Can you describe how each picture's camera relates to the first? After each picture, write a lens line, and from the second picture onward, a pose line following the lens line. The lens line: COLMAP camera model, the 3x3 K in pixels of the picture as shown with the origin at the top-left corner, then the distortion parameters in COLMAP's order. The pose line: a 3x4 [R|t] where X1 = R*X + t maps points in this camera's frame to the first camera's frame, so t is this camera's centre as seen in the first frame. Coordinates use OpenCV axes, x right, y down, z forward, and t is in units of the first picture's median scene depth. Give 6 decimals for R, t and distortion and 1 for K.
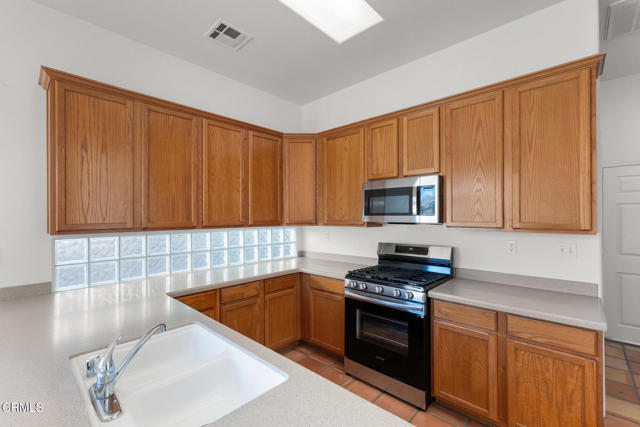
lens RADIAL K [[278.1, 0, 323.7], [0, 278.1, 214.8], [0, 0, 1]] dist [0.001711, 0.000370]
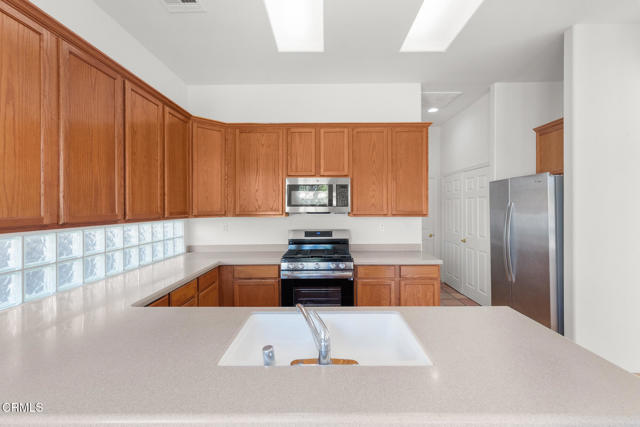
lens RADIAL K [[278.1, 0, 319.4], [0, 278.1, 208.8], [0, 0, 1]] dist [0.001711, 0.000370]
pose [[0.742474, -0.003466, 0.669866, -0.539648], [-0.001718, 0.999973, 0.007079, 0.003667], [-0.669873, -0.006407, 0.742448, 0.060548]]
